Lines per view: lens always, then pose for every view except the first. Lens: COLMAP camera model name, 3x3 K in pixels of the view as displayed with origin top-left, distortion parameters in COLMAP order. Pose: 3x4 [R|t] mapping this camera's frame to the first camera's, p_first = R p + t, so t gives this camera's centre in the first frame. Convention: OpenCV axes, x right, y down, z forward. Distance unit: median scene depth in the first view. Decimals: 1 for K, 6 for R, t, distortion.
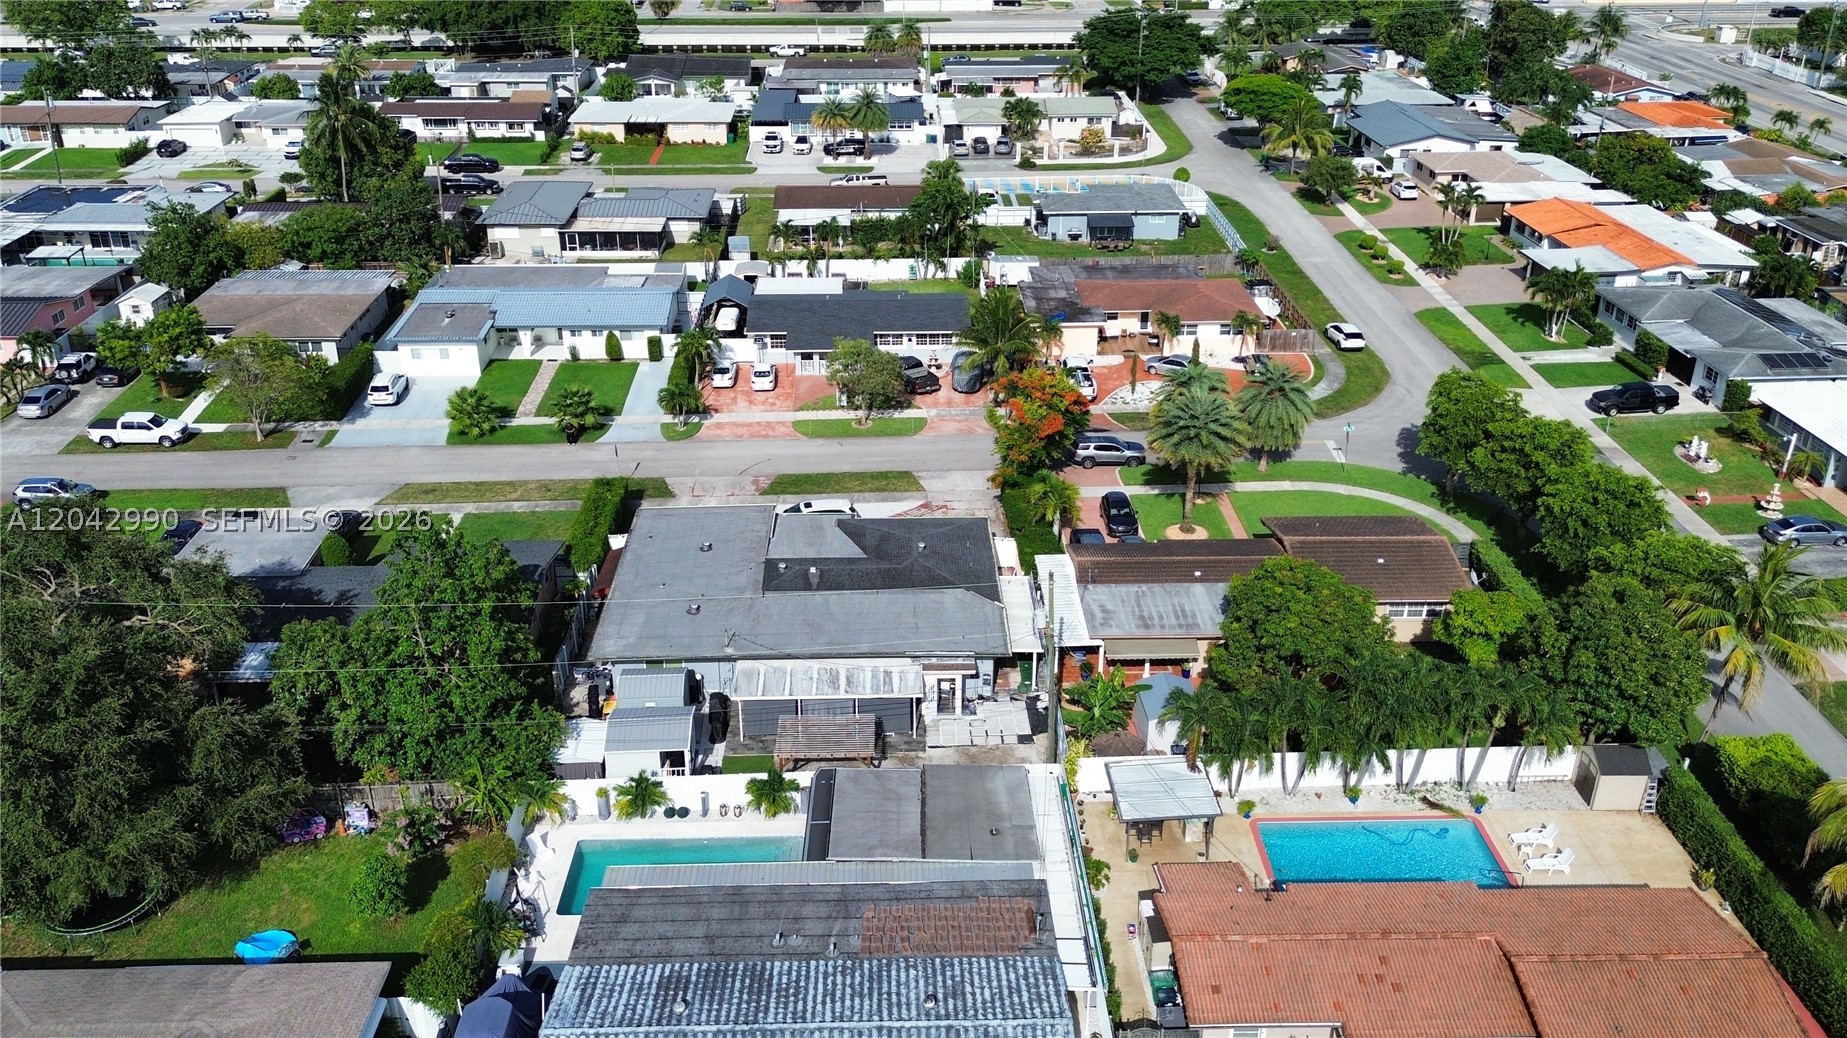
lens RADIAL K [[1545.6, 0, 923.5], [0, 1545.6, 519.0], [0, 0, 1]] dist [-0.003948, -0.008498]
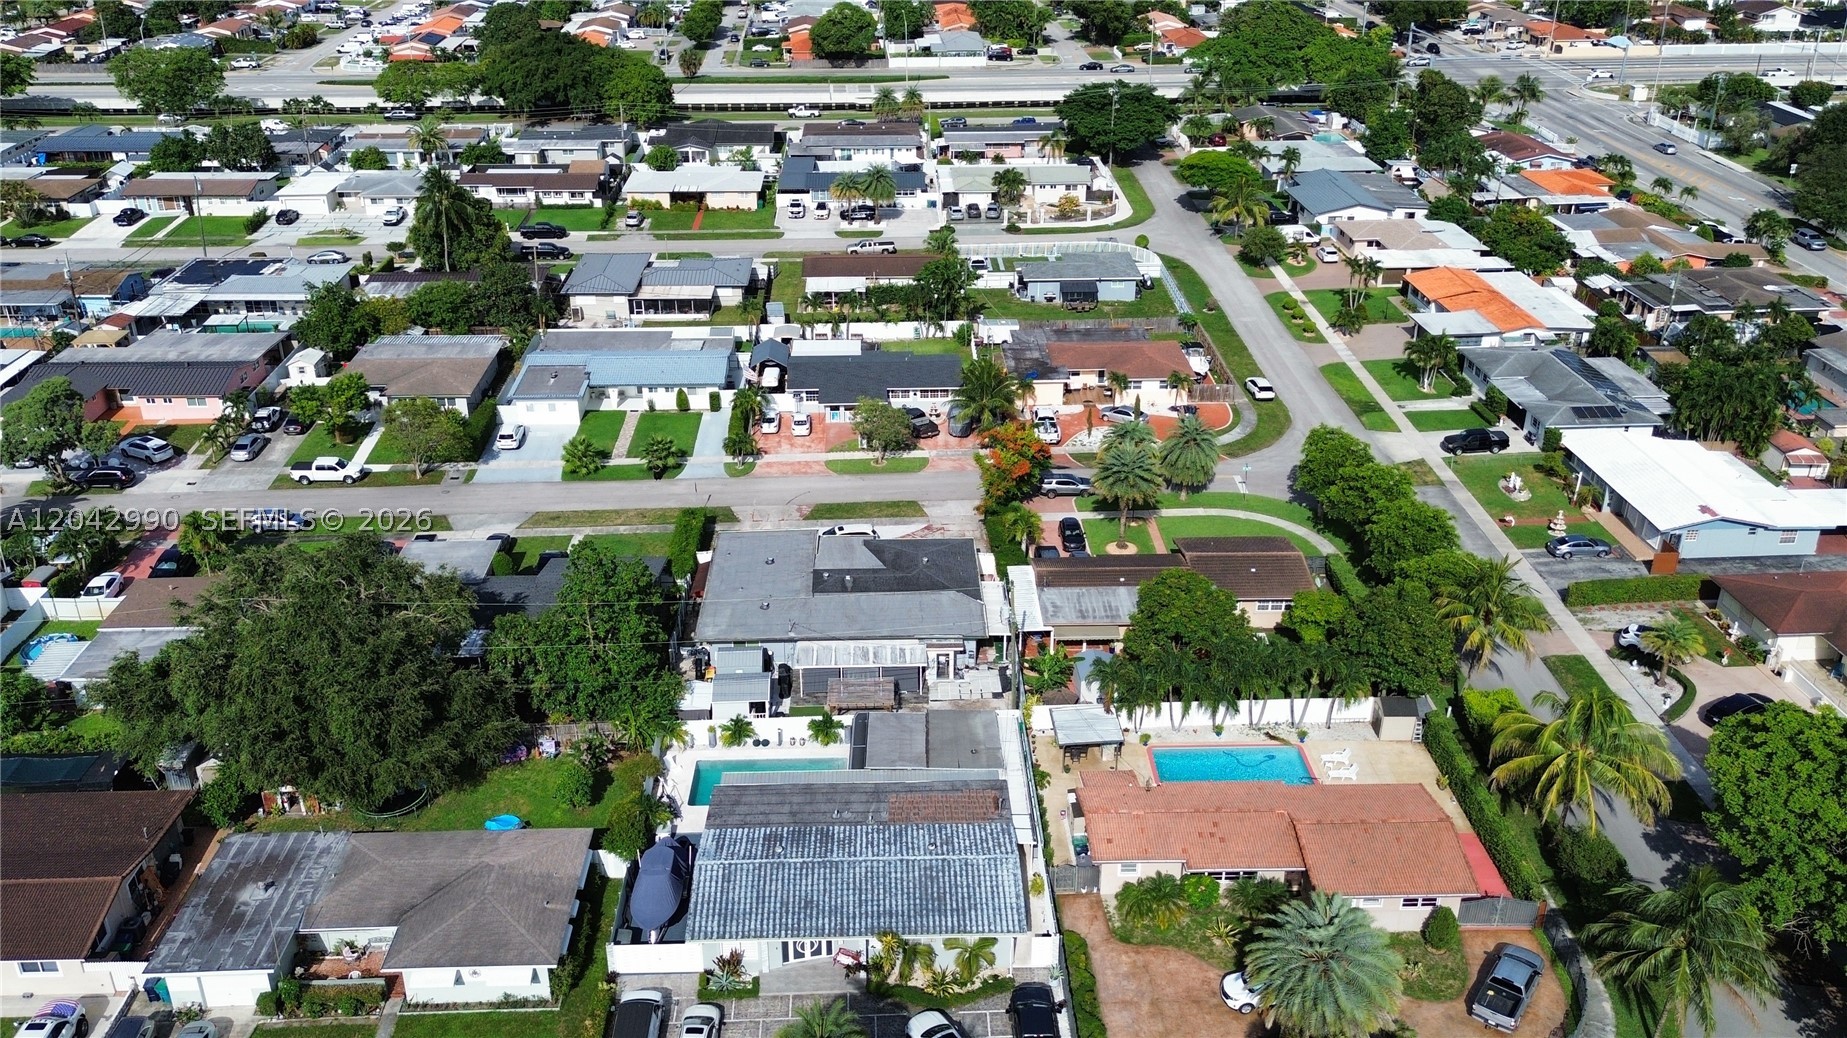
lens RADIAL K [[1545.6, 0, 923.5], [0, 1545.6, 519.0], [0, 0, 1]] dist [-0.003948, -0.008498]
pose [[0.999996, -0.002703, -0.001080, -0.000876], [0.002705, 0.999995, 0.001676, -0.015812], [0.001075, -0.001679, 0.999998, -0.282335]]
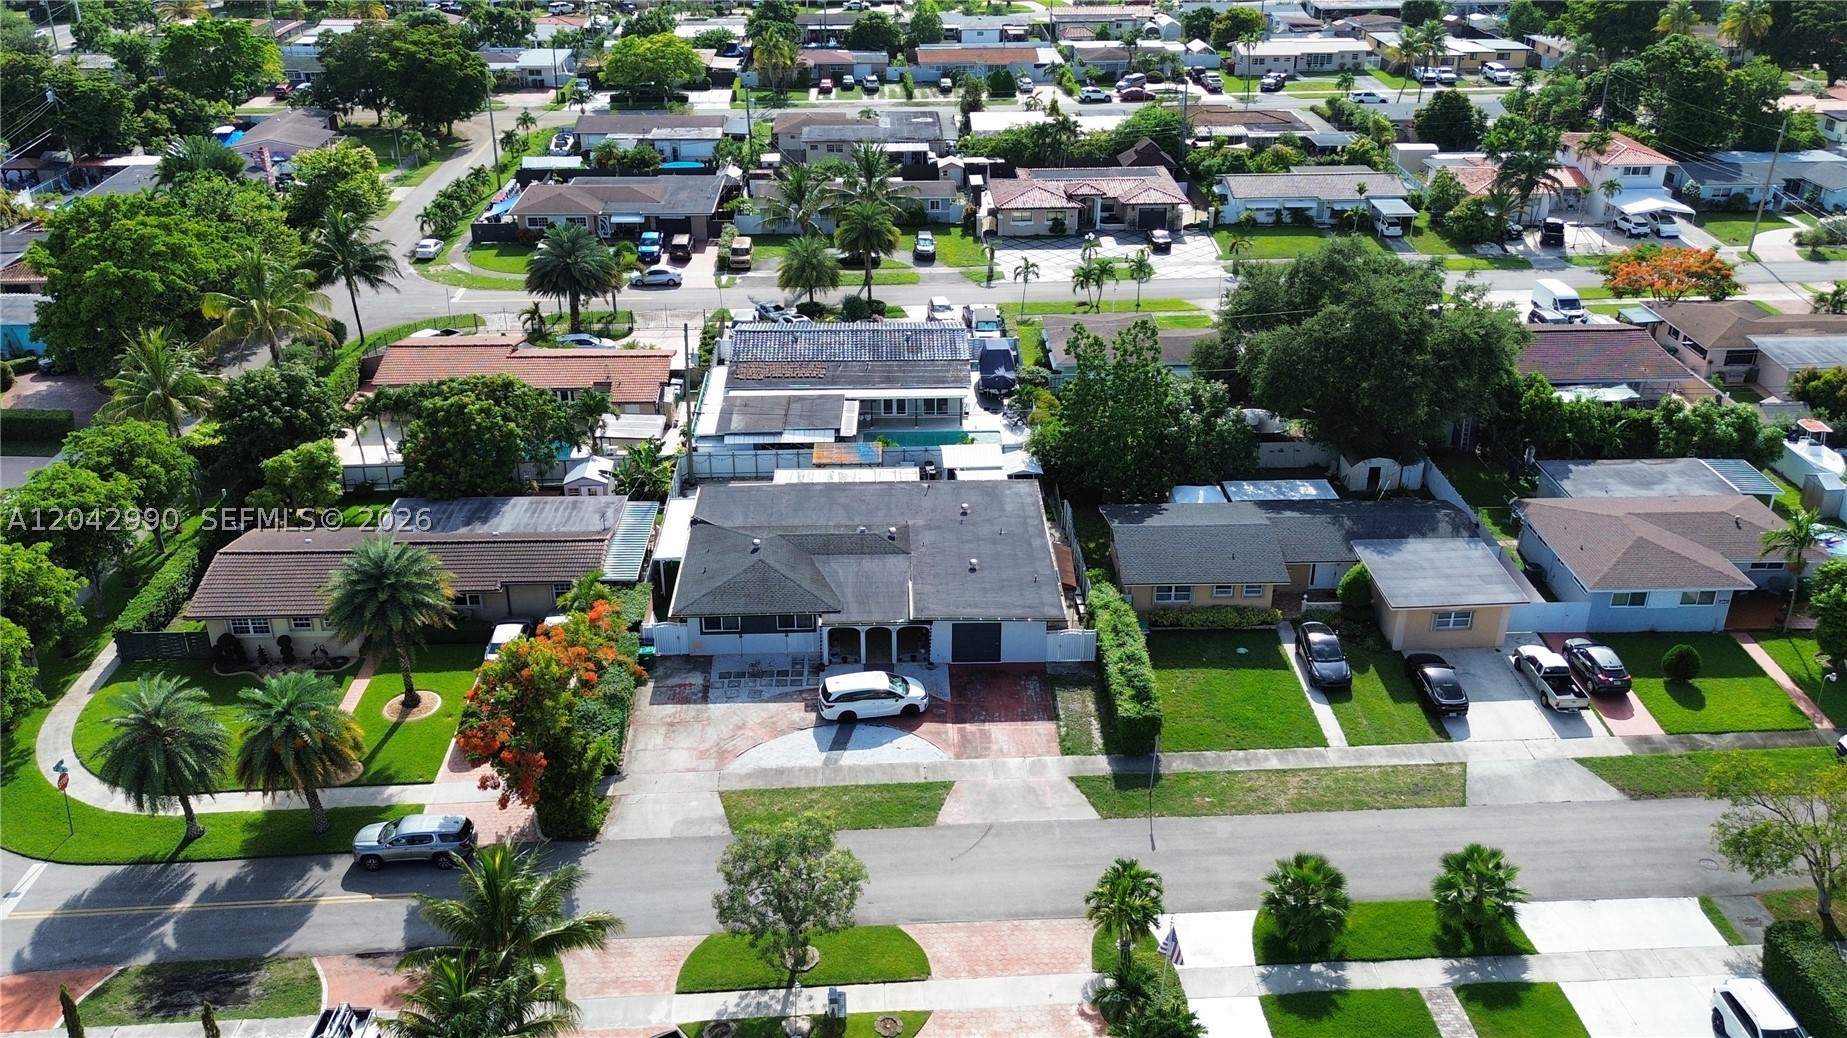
lens RADIAL K [[1545.6, 0, 923.5], [0, 1545.6, 519.0], [0, 0, 1]] dist [-0.003948, -0.008498]
pose [[-0.999959, 0.004282, -0.008008, -0.073143], [-0.003538, 0.628404, 0.777879, -0.562687], [0.008363, 0.777875, -0.628363, 1.161569]]
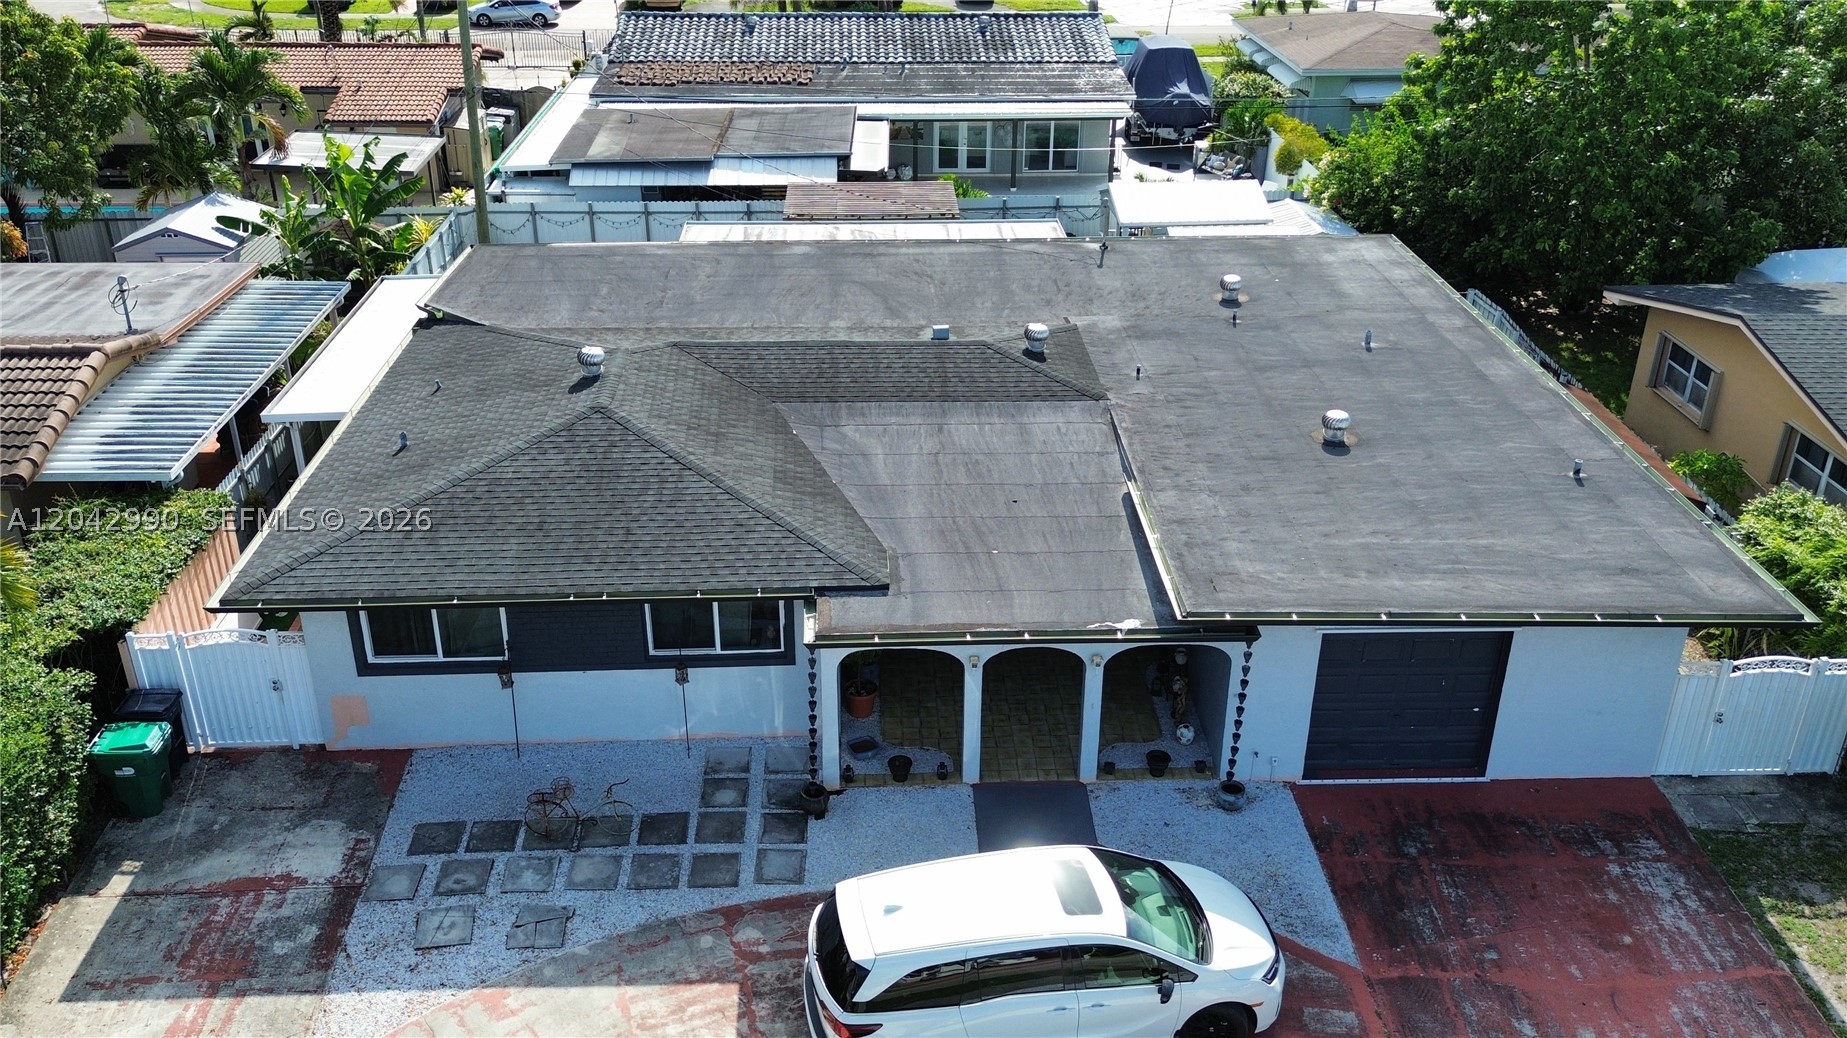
lens RADIAL K [[1545.6, 0, 923.5], [0, 1545.6, 519.0], [0, 0, 1]] dist [-0.003948, -0.008498]
pose [[-0.999681, 0.002392, -0.025161, -0.040762], [-0.018251, 0.620341, 0.784120, -0.141847], [0.017484, 0.784328, -0.620099, 0.862224]]
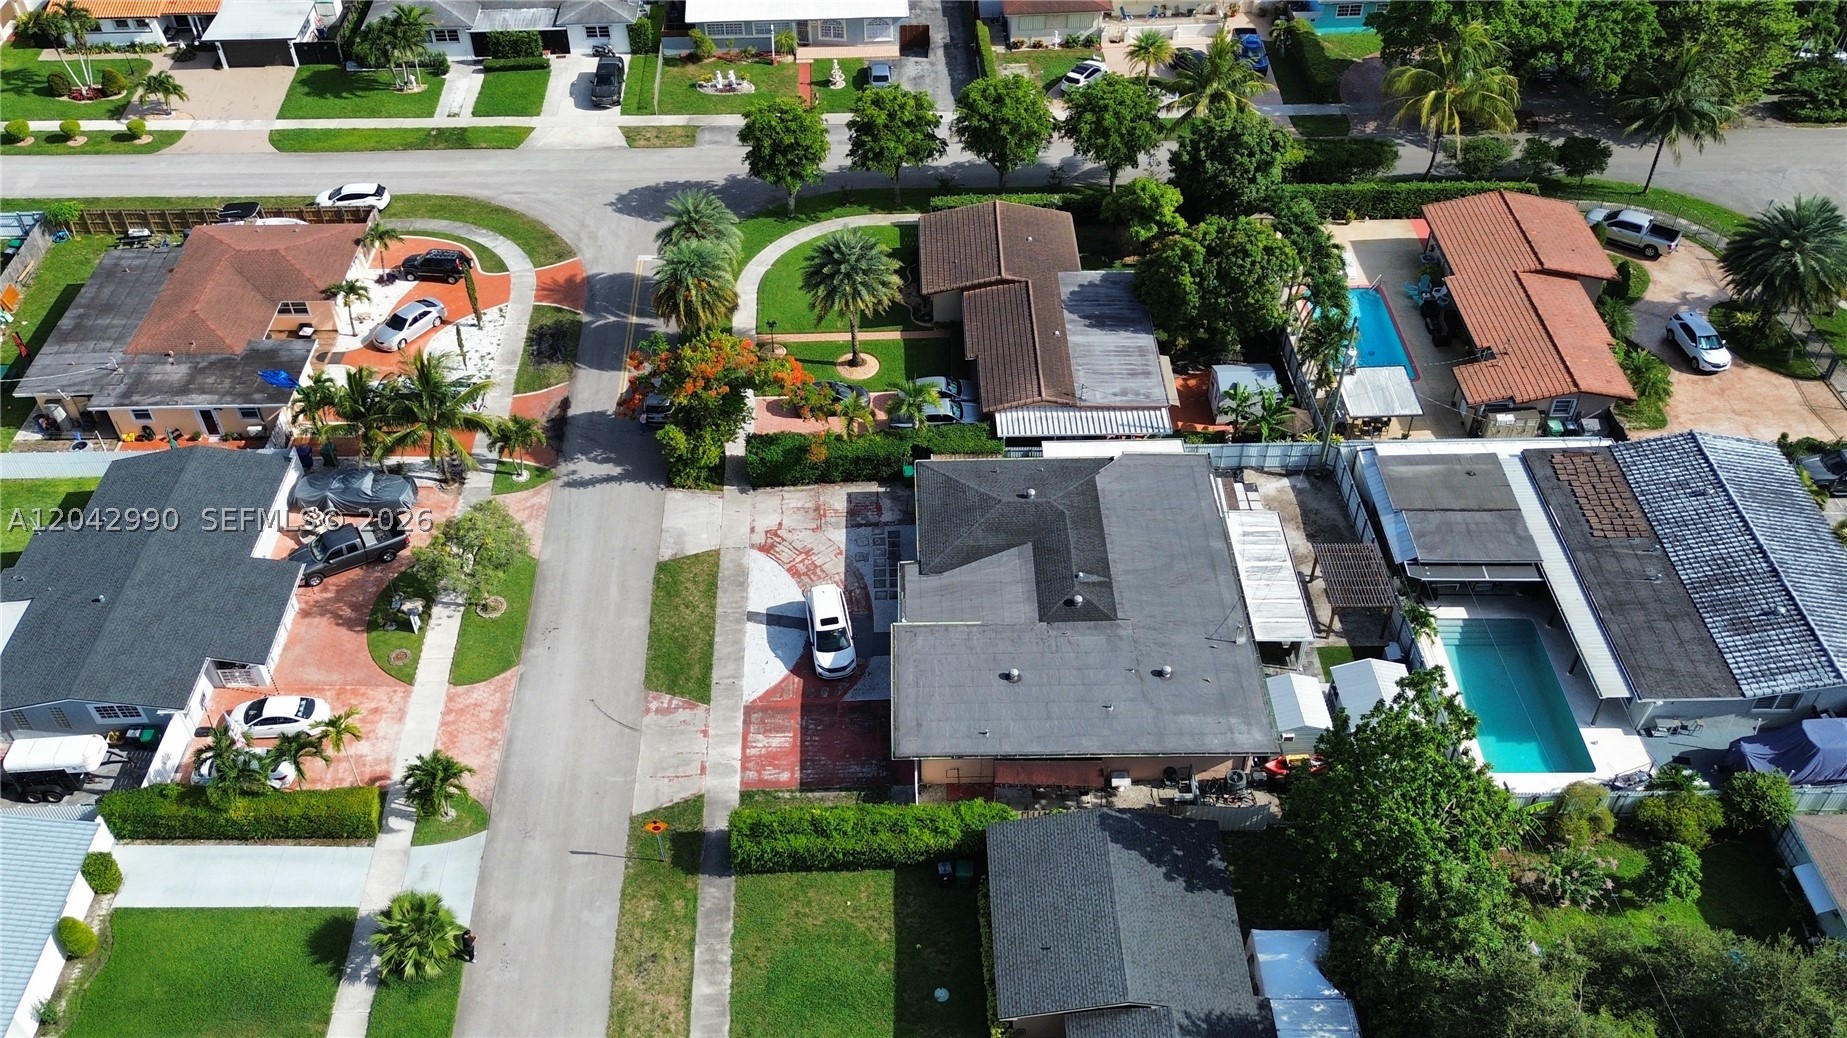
lens RADIAL K [[1545.6, 0, 923.5], [0, 1545.6, 519.0], [0, 0, 1]] dist [-0.003948, -0.008498]
pose [[-0.000037, -0.676635, 0.736318, -0.513937], [0.423893, 0.666882, 0.612849, -0.421087], [-0.905712, 0.312142, 0.286796, 0.560214]]
